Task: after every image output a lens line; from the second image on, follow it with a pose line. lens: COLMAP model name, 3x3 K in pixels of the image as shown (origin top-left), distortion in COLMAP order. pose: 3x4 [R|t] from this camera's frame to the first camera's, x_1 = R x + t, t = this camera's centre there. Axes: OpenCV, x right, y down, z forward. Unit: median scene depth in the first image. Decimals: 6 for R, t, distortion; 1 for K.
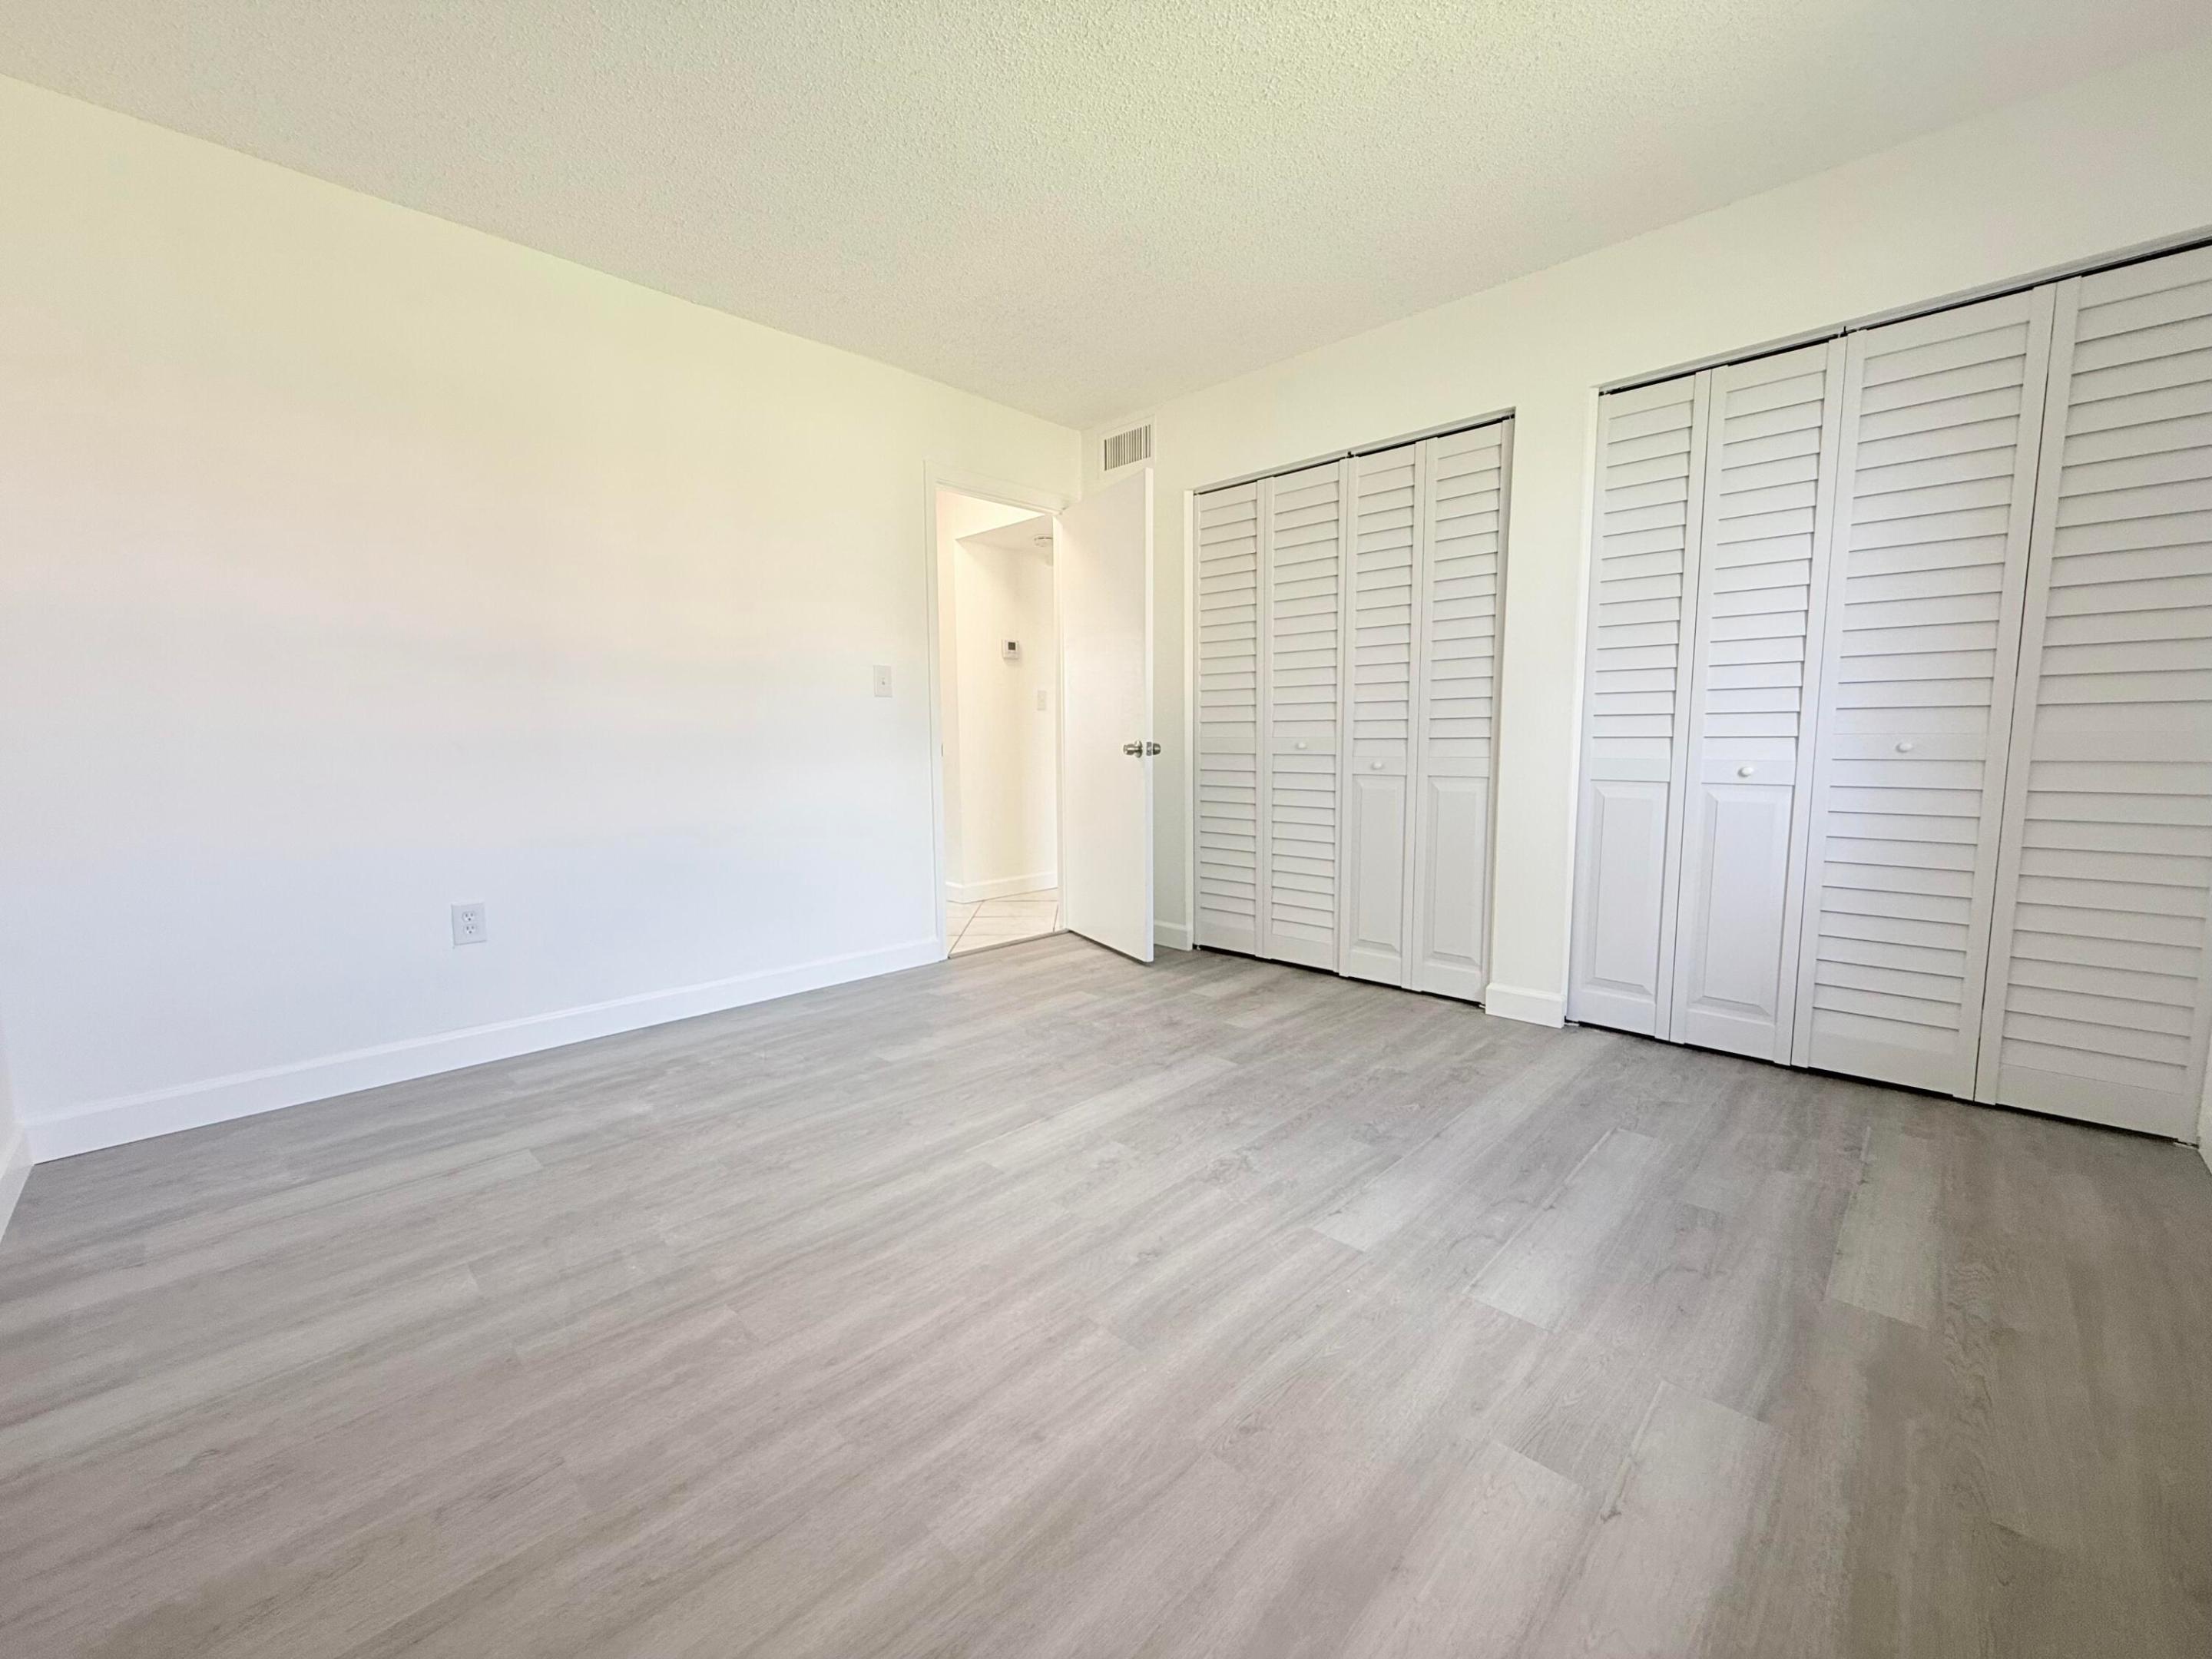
lens RADIAL K [[882.3, 0, 1101.9], [0, 882.3, 829.8], [0, 0, 1]] dist [0.000903, -0.000160]
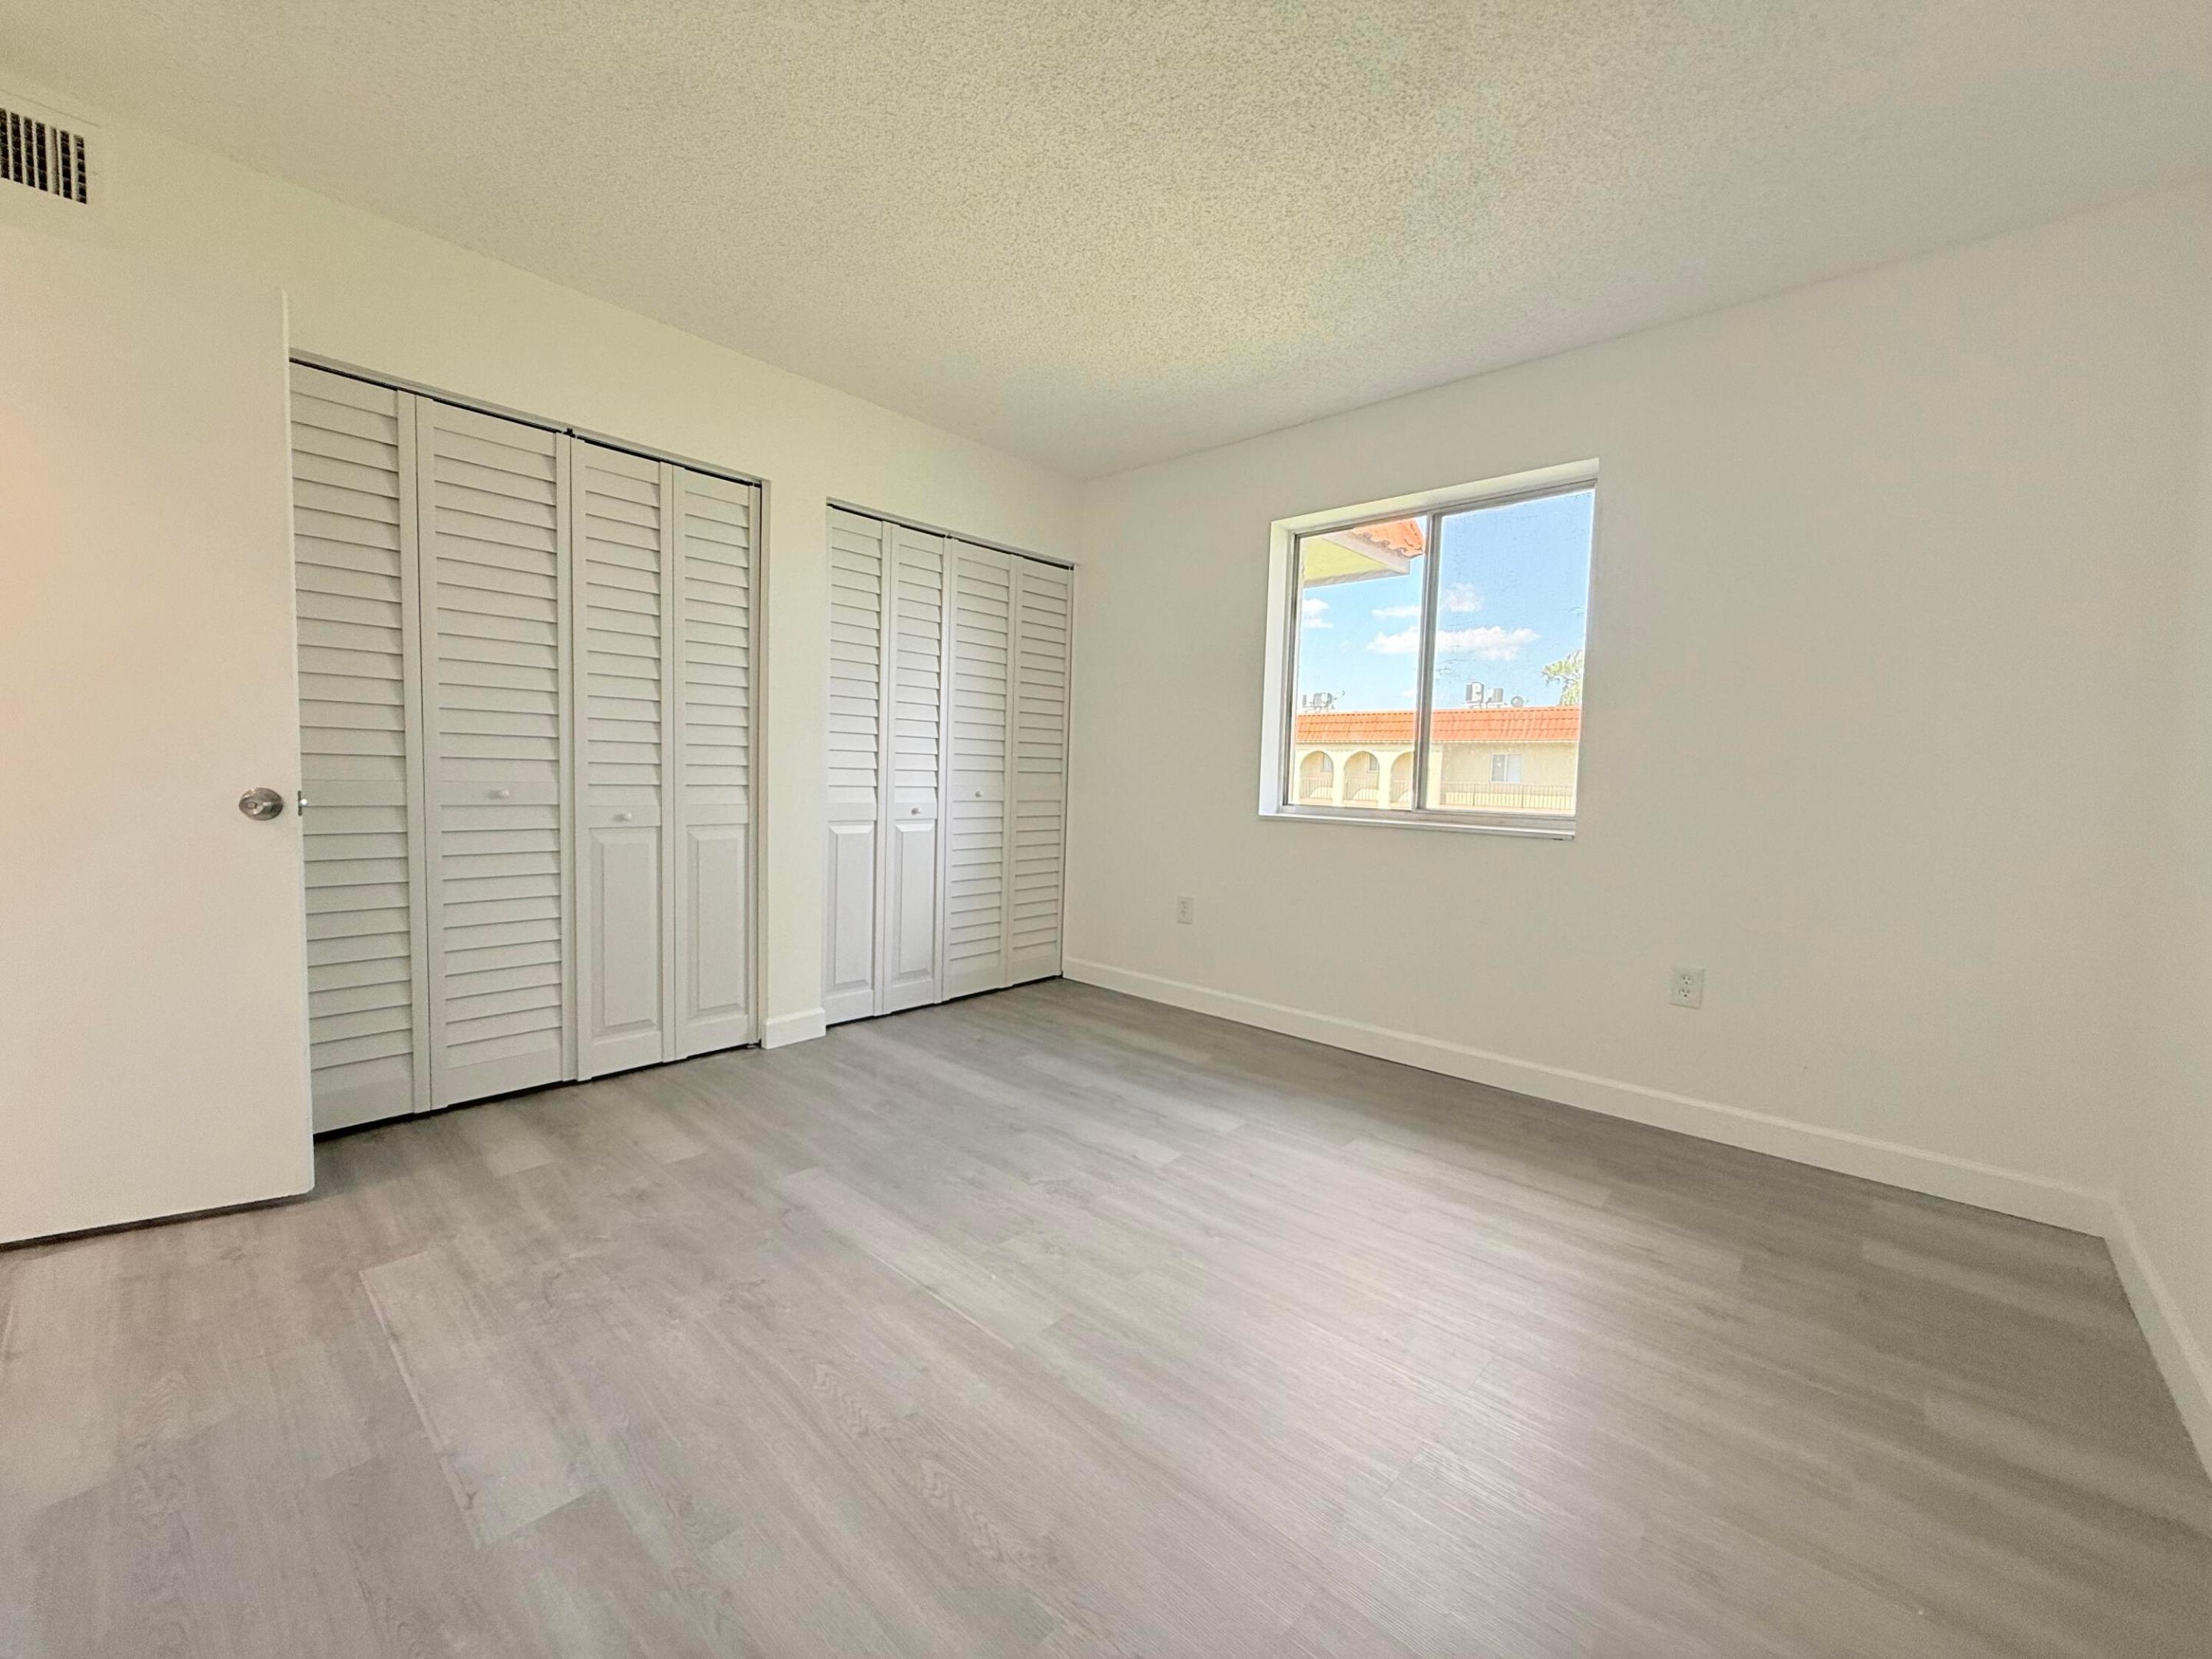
lens RADIAL K [[882.3, 0, 1101.9], [0, 882.3, 829.8], [0, 0, 1]] dist [0.000903, -0.000160]
pose [[-0.033753, -0.059370, 0.997665, -0.932868], [0.078884, 0.994961, 0.061878, -0.128274], [-0.996312, 0.080789, -0.028900, 0.950788]]
